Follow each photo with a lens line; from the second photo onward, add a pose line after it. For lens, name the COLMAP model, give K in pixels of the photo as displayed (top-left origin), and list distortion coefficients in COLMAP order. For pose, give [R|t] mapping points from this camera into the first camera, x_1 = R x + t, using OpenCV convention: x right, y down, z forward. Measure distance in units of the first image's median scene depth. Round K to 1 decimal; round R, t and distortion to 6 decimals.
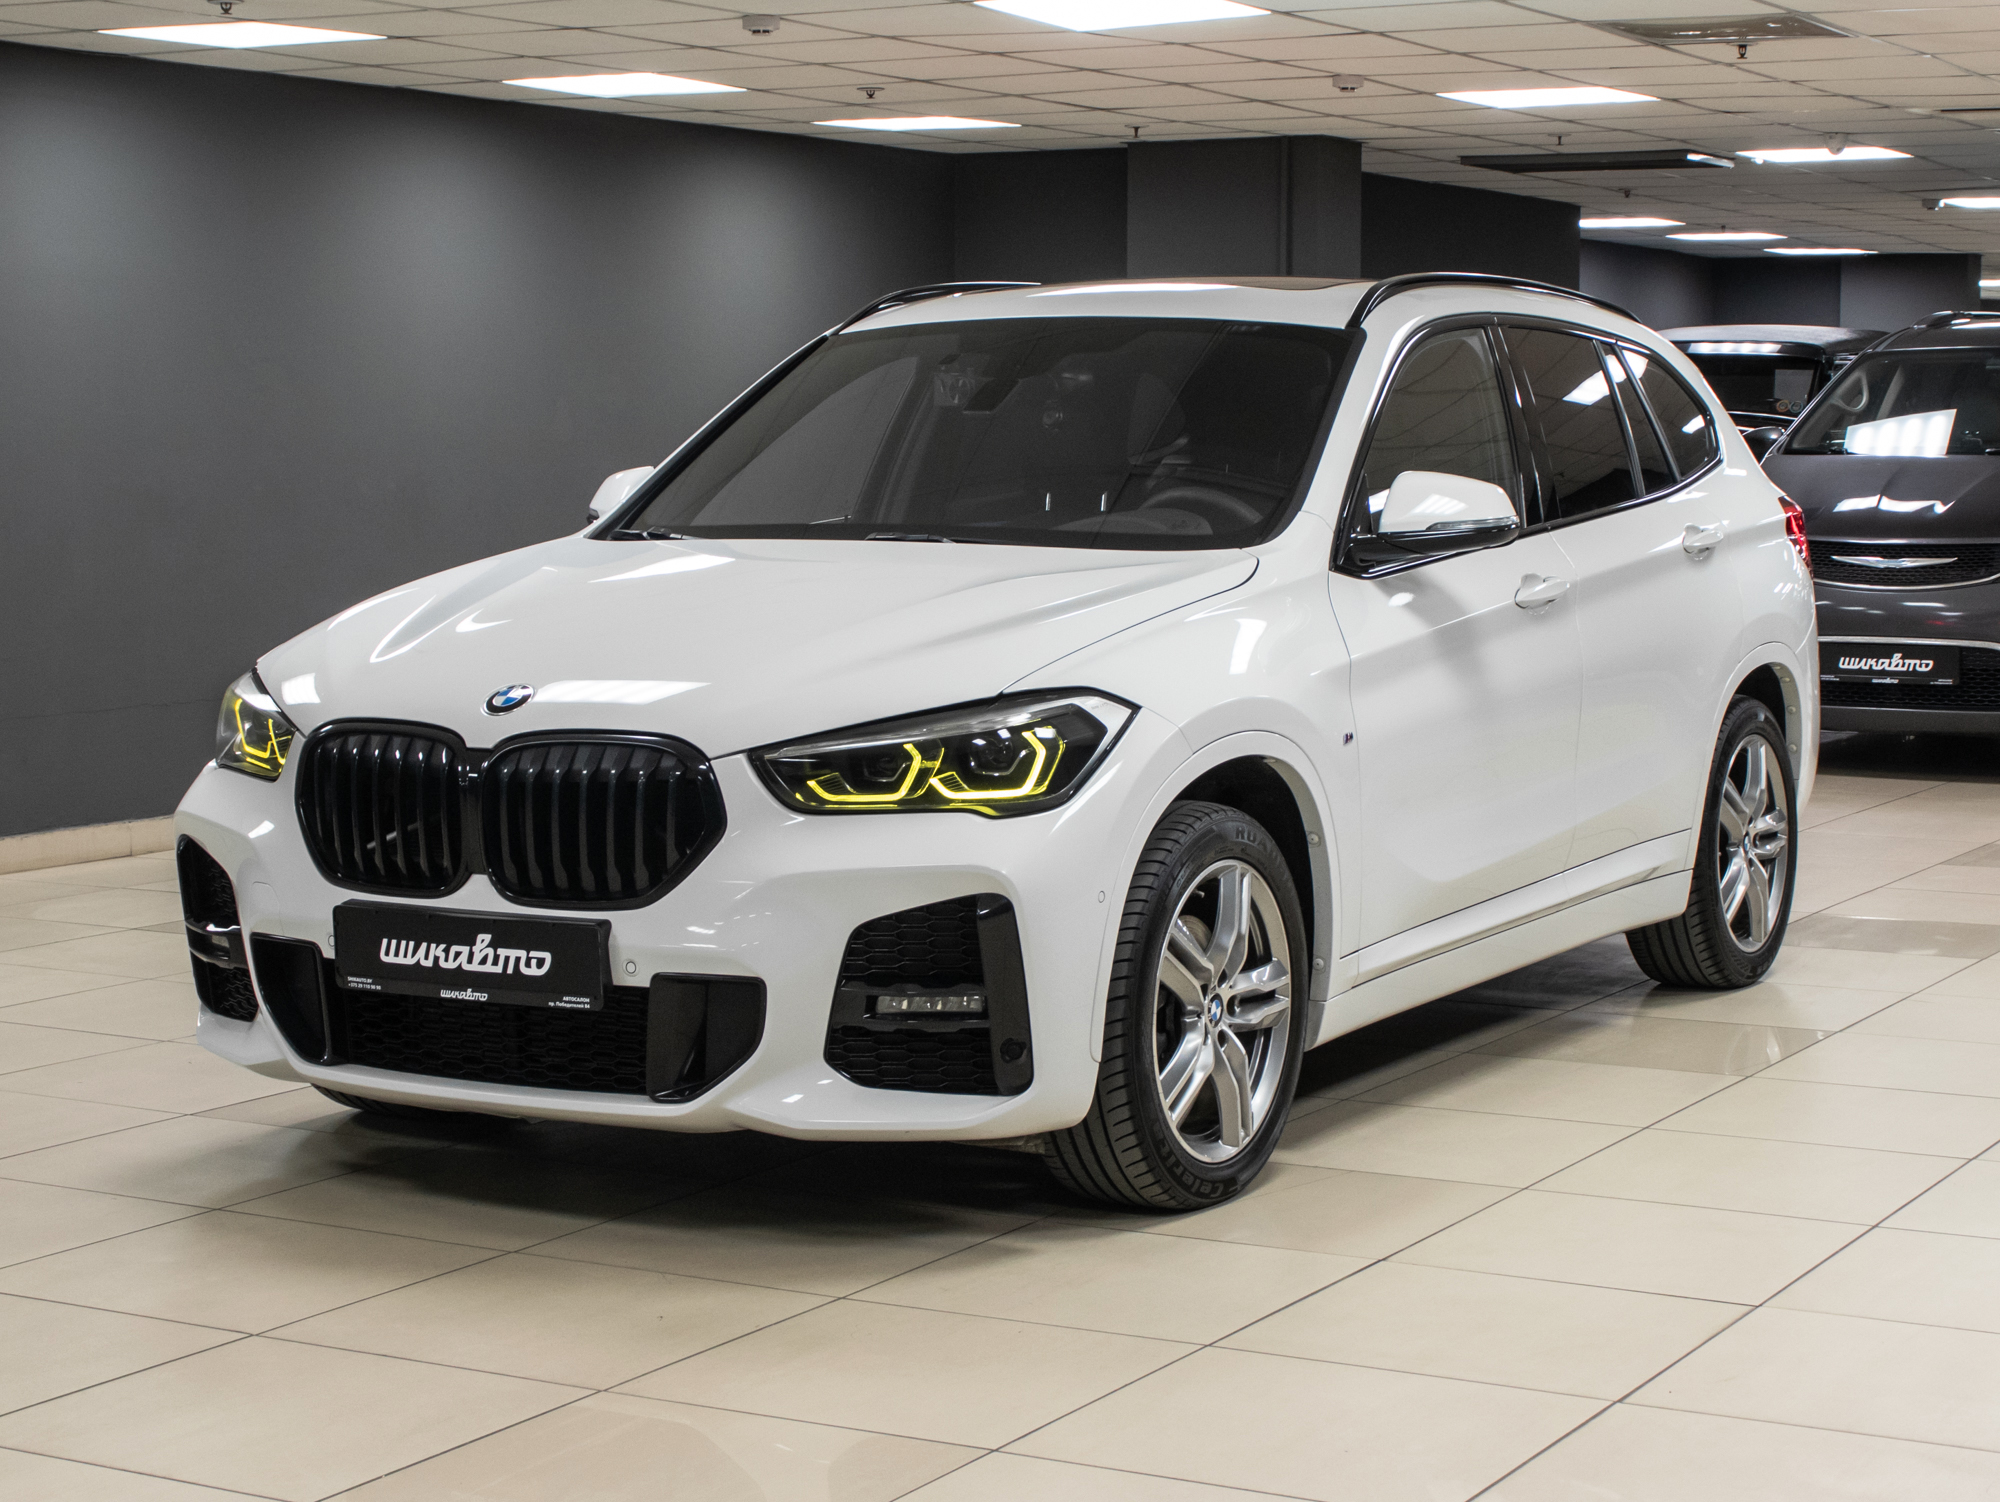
lens RADIAL K [[3656.4, 0, 998.3], [0, 3656.4, 742.1], [0, 0, 1]] dist [-0.126108, 0.000000]
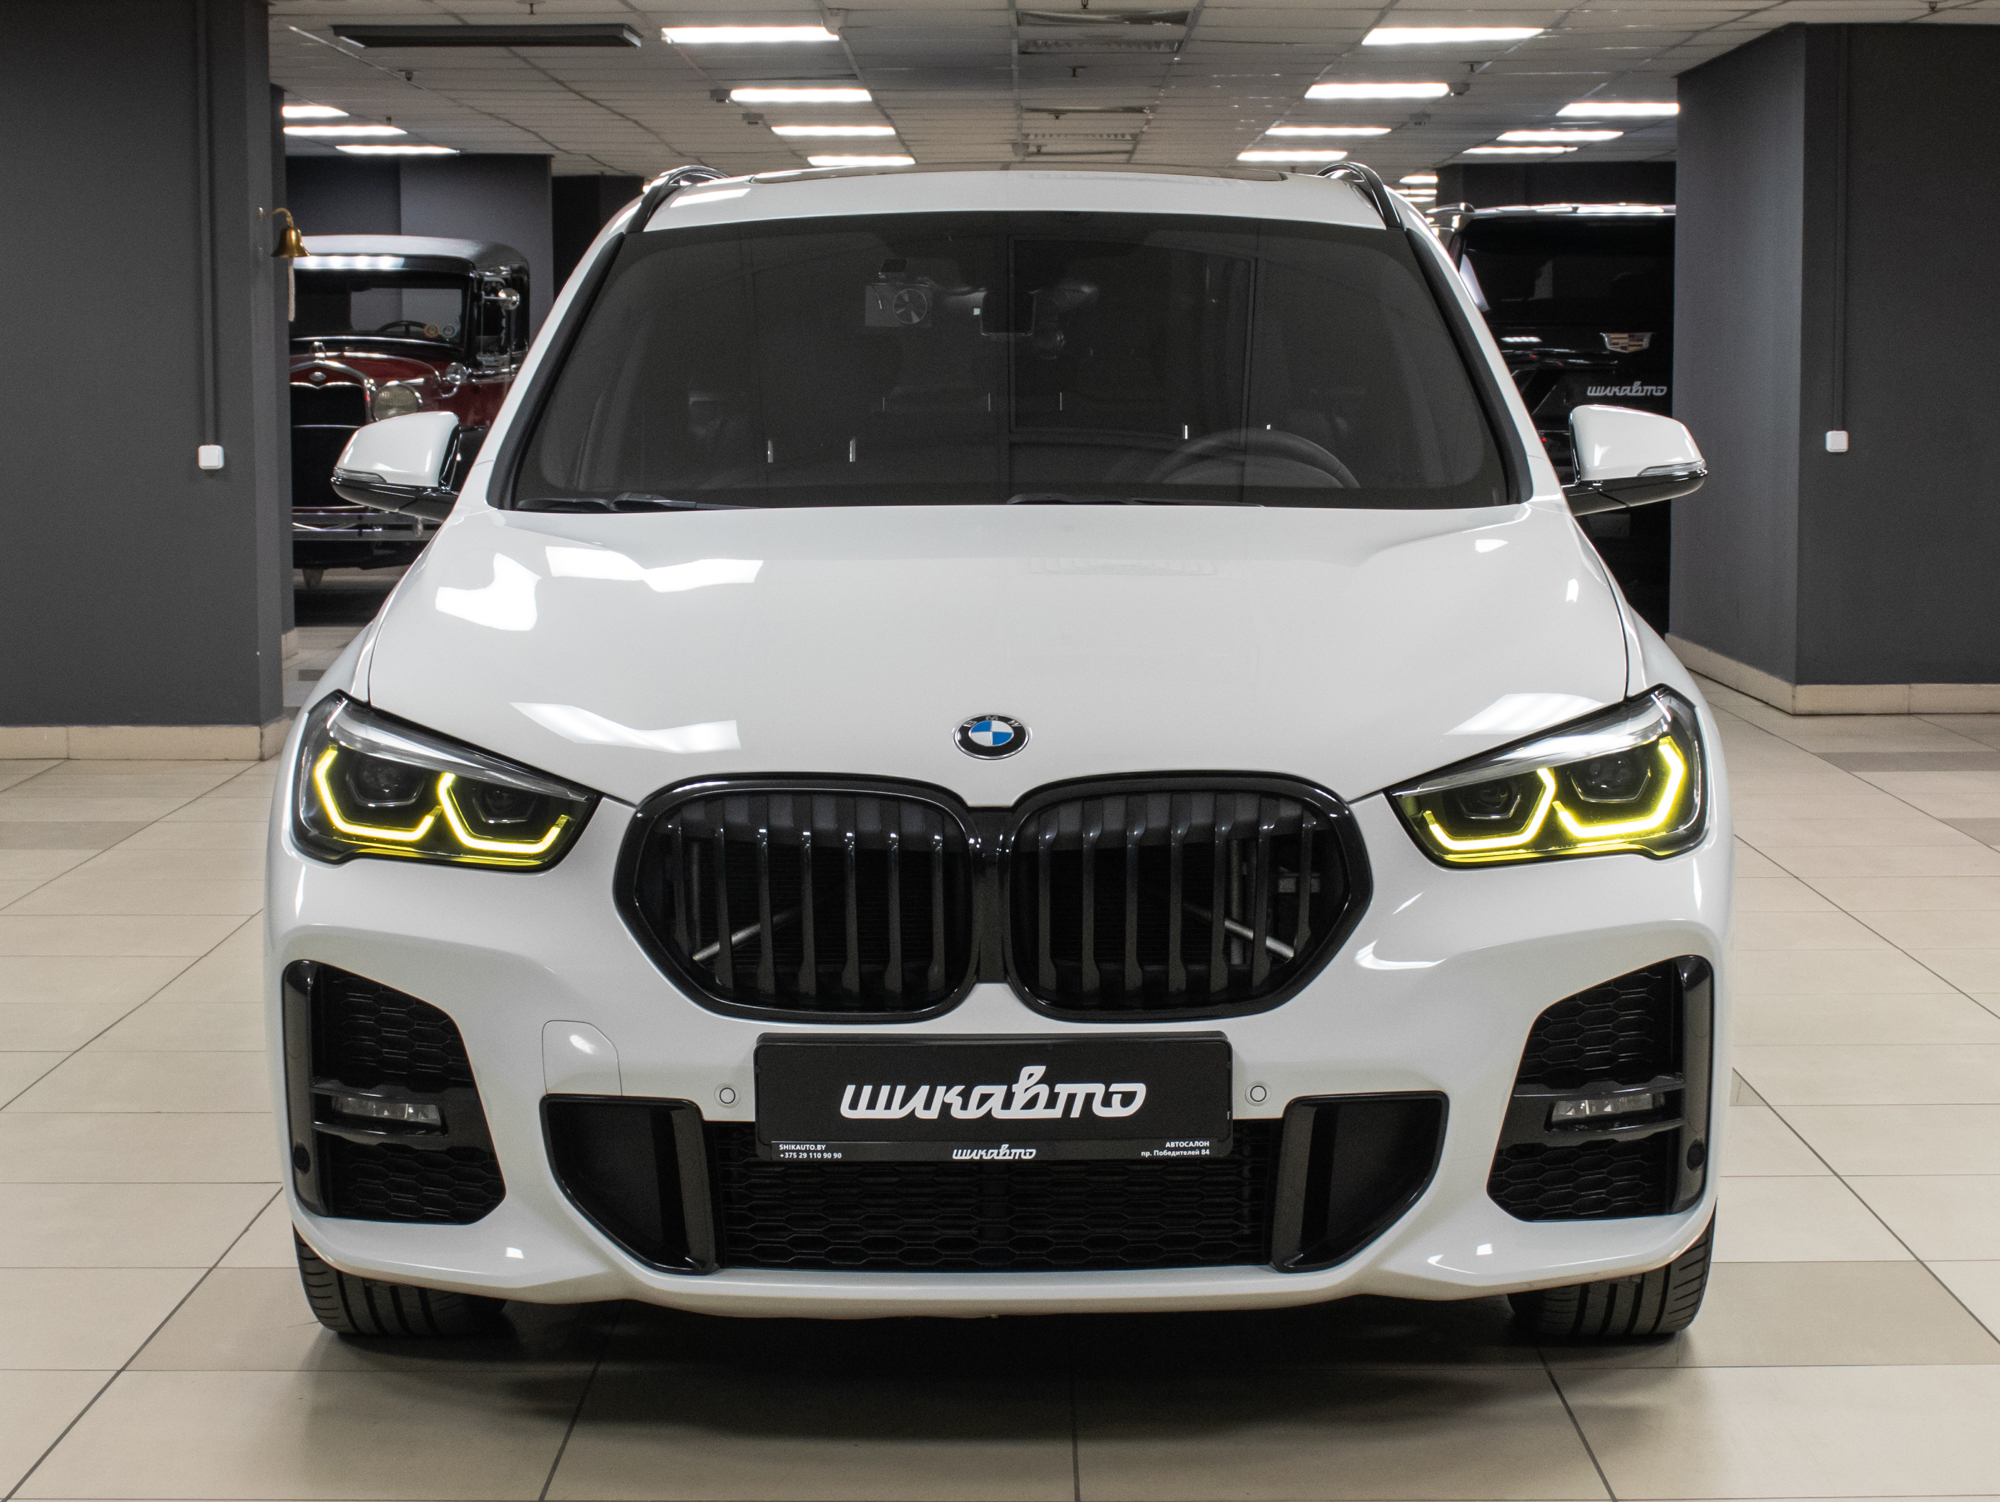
lens RADIAL K [[4182.4, 0, 997.2], [0, 4182.4, 747.9], [0, 0, 1]] dist [-0.098853, 0.000000]
pose [[0.877279, -0.049521, 0.477420, -0.530609], [0.046175, 0.998757, 0.018749, -0.024941], [-0.477755, 0.005597, 0.878475, 0.282670]]
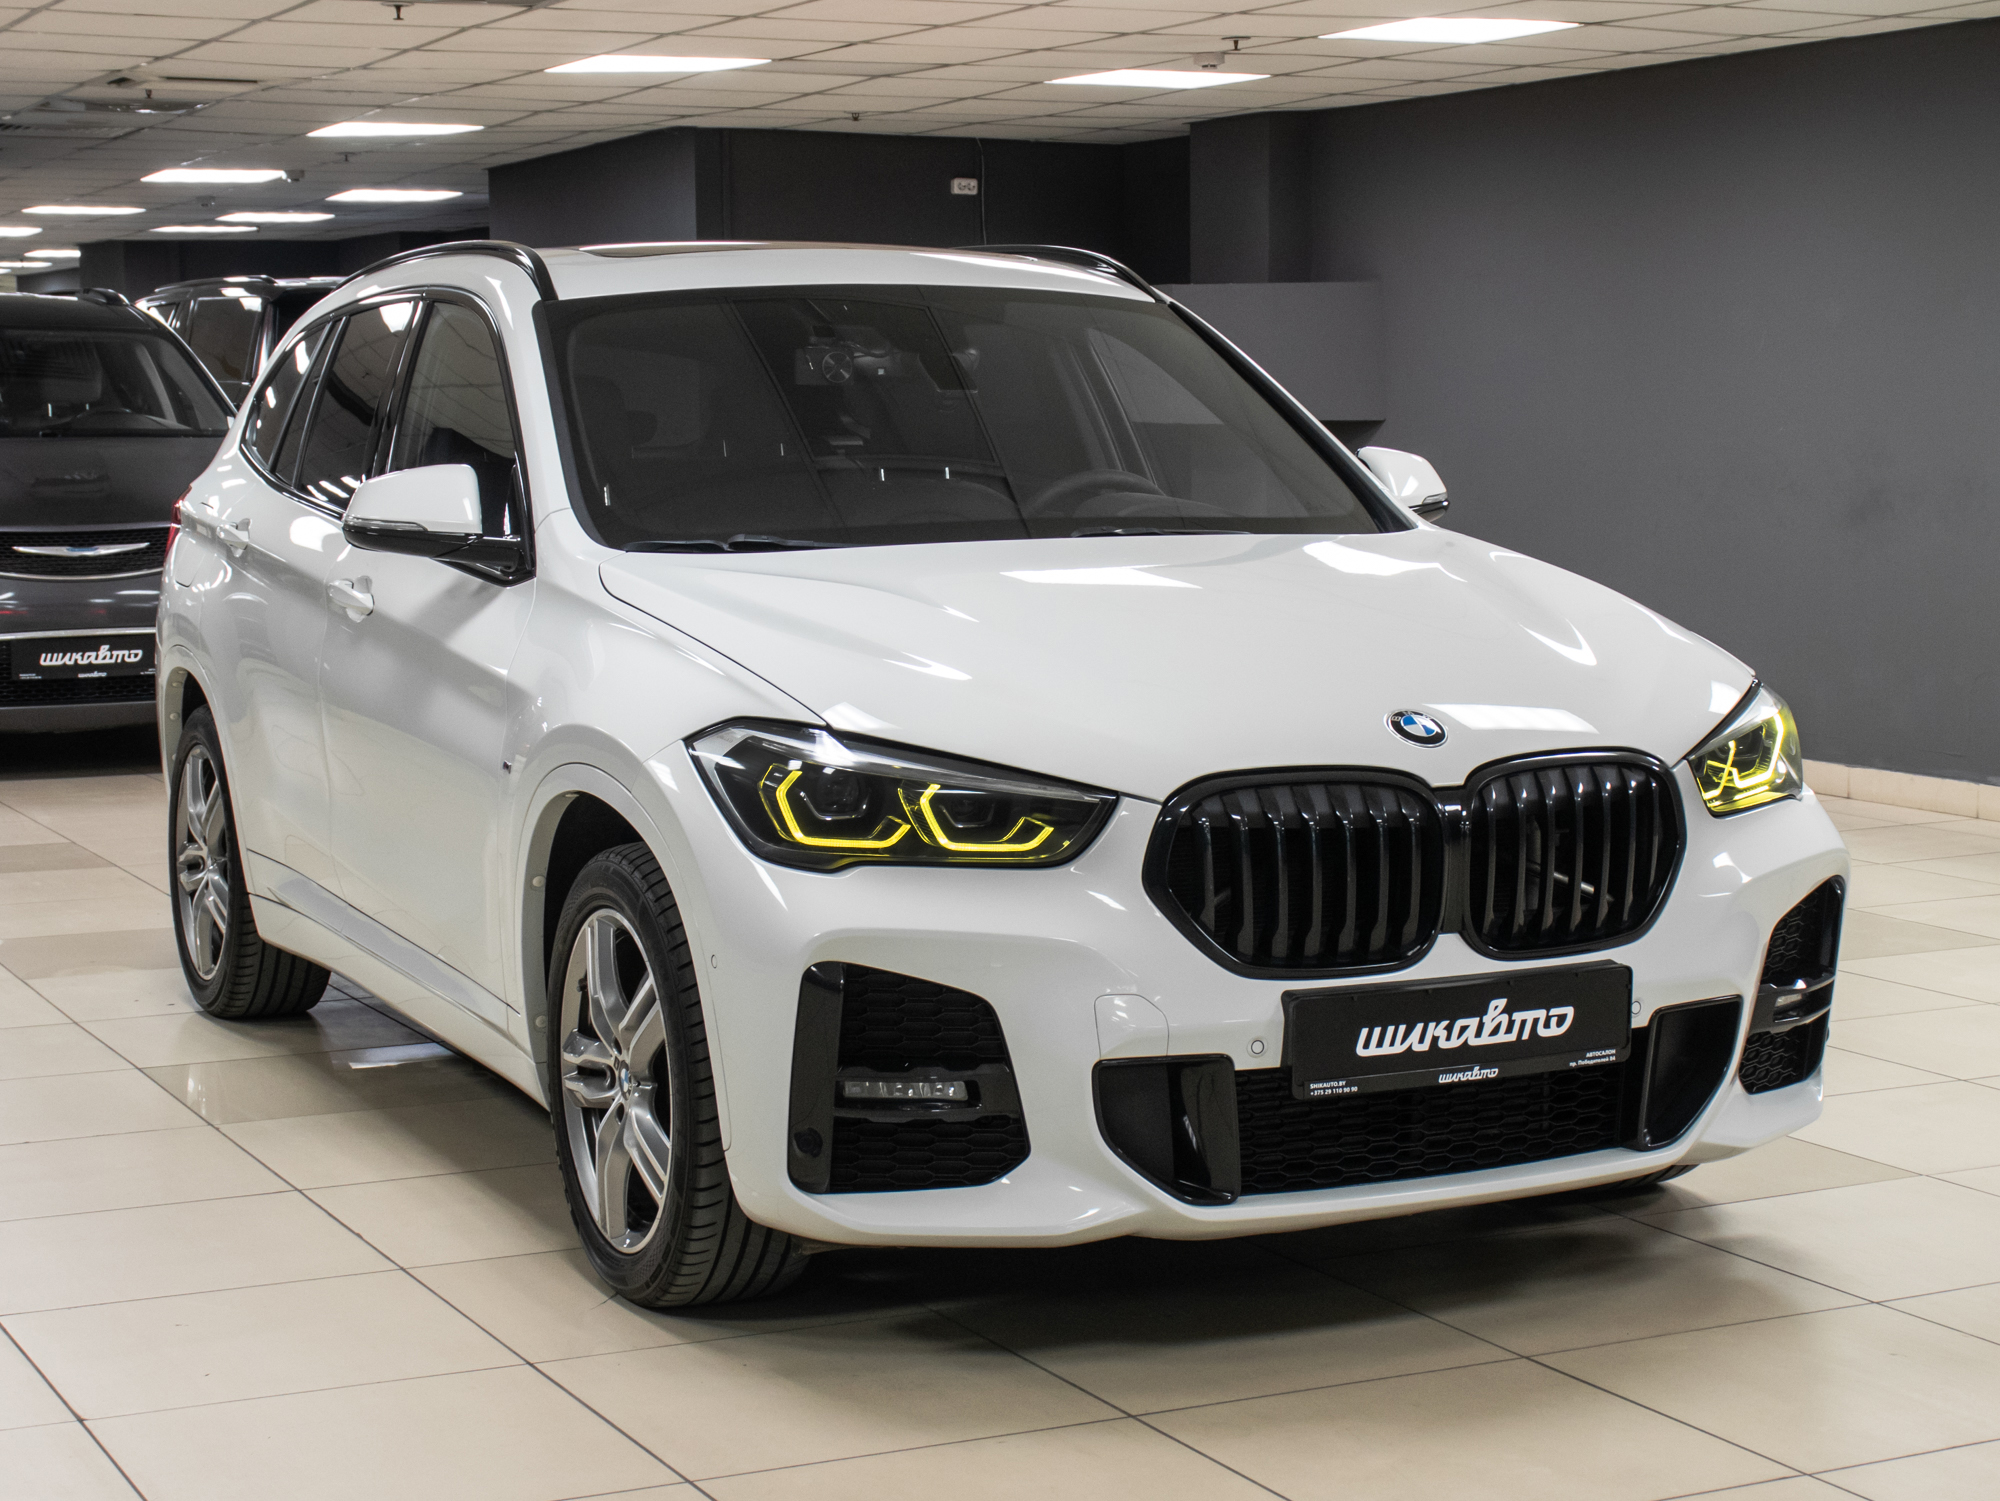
lens RADIAL K [[3584.3, 0, 1004.1], [0, 3584.3, 771.3], [0, 0, 1]] dist [-0.059670, 0.000000]
pose [[0.570140, -0.092088, 0.816370, -0.883897], [0.080495, 0.995178, 0.056042, -0.056970], [-0.817595, 0.033762, 0.574804, 0.604427]]
